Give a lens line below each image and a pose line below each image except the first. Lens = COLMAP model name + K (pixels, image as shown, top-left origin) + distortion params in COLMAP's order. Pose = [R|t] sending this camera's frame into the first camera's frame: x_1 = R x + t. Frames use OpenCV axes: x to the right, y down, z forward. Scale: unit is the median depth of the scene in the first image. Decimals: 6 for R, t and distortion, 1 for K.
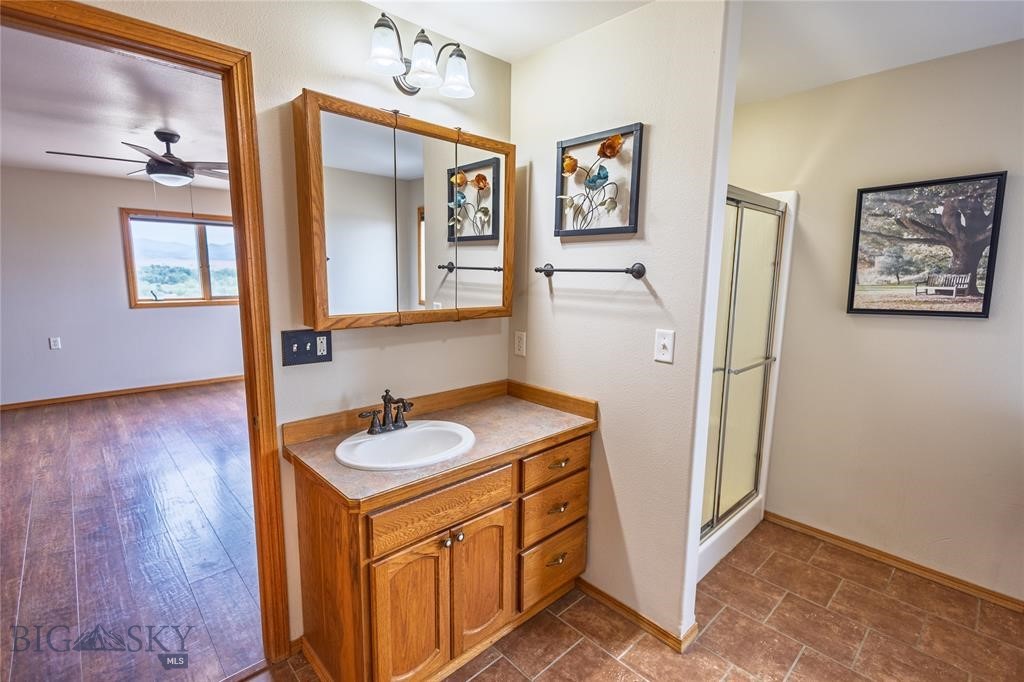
lens RADIAL K [[469.2, 0, 511.3], [0, 469.2, 342.4], [0, 0, 1]] dist [0.015160, -0.006386]
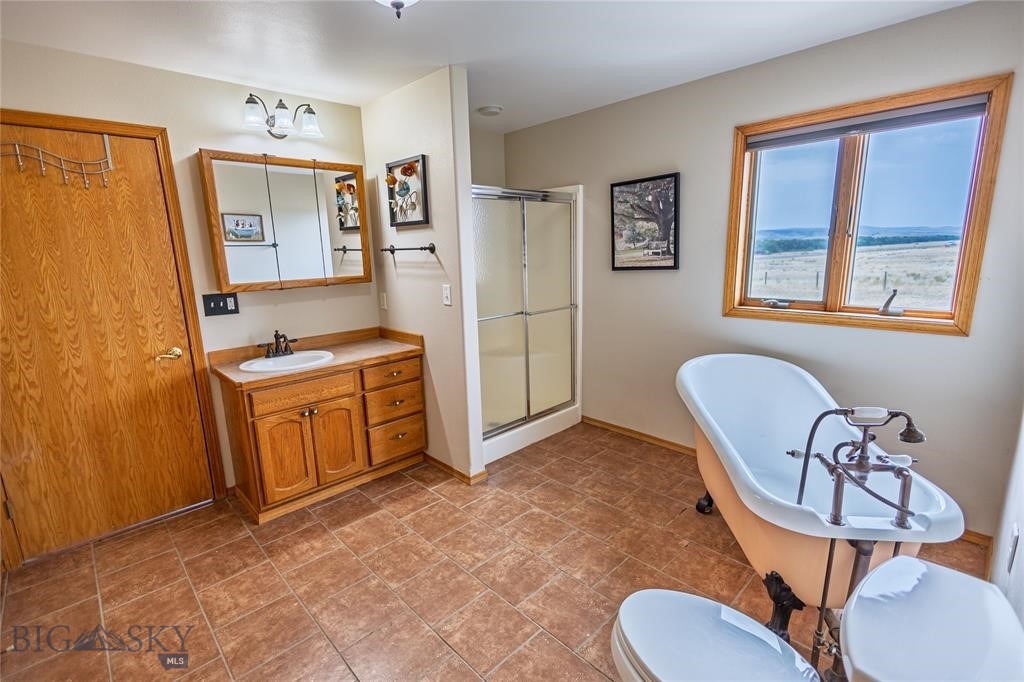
lens RADIAL K [[469.2, 0, 511.3], [0, 469.2, 342.4], [0, 0, 1]] dist [0.015160, -0.006386]
pose [[0.999078, -0.042876, 0.002338, 0.485247], [0.042704, 0.997819, 0.050340, 0.088485], [-0.004491, -0.050194, 0.998729, -0.550140]]
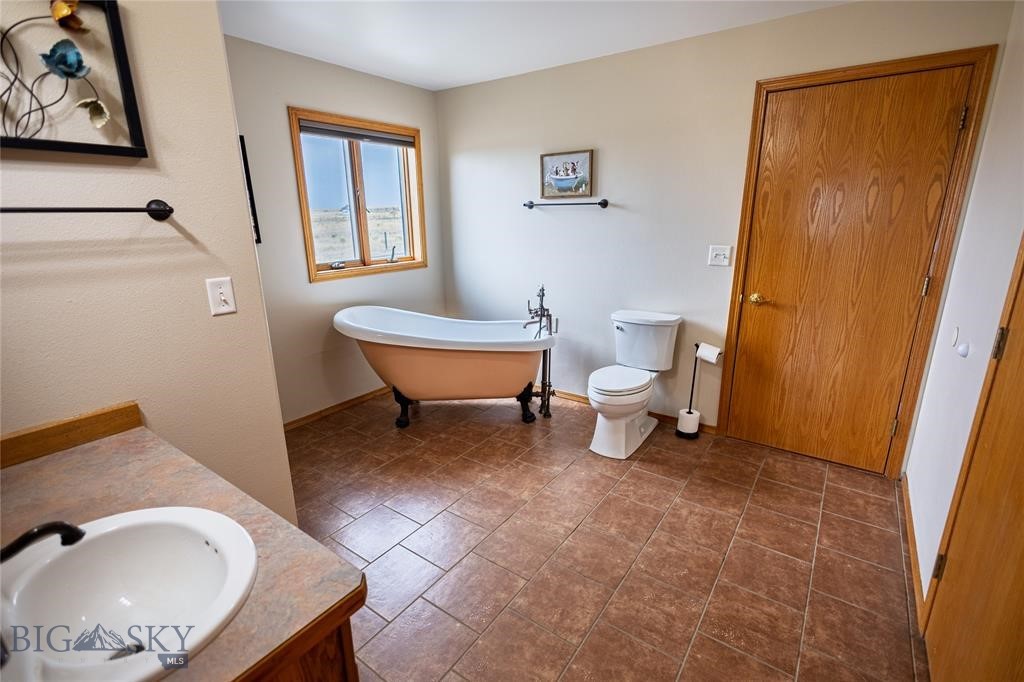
lens RADIAL K [[469.2, 0, 511.3], [0, 469.2, 342.4], [0, 0, 1]] dist [0.015160, -0.006386]
pose [[-0.190243, -0.272576, 0.943138, -0.591297], [0.154253, 0.940451, 0.302915, -0.087654], [-0.969543, 0.203109, -0.136868, 0.551522]]
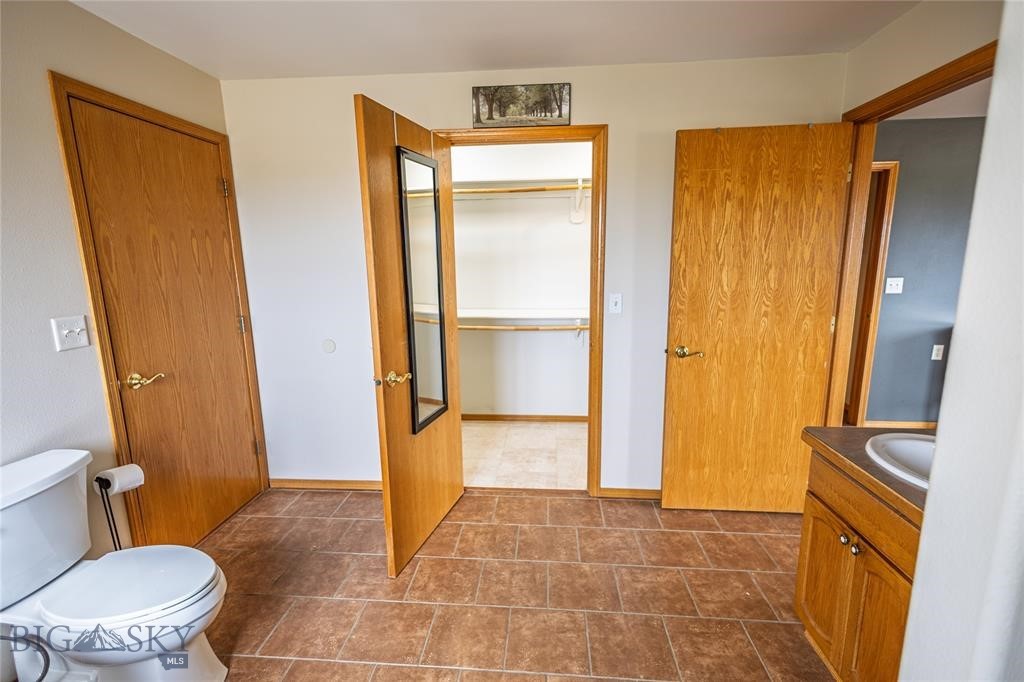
lens RADIAL K [[469.2, 0, 511.3], [0, 469.2, 342.4], [0, 0, 1]] dist [0.015160, -0.006386]
pose [[-0.740318, 0.116217, -0.662135, 0.736442], [-0.098292, 0.955646, 0.277631, -0.115227], [0.665033, 0.270617, -0.696059, 0.870499]]
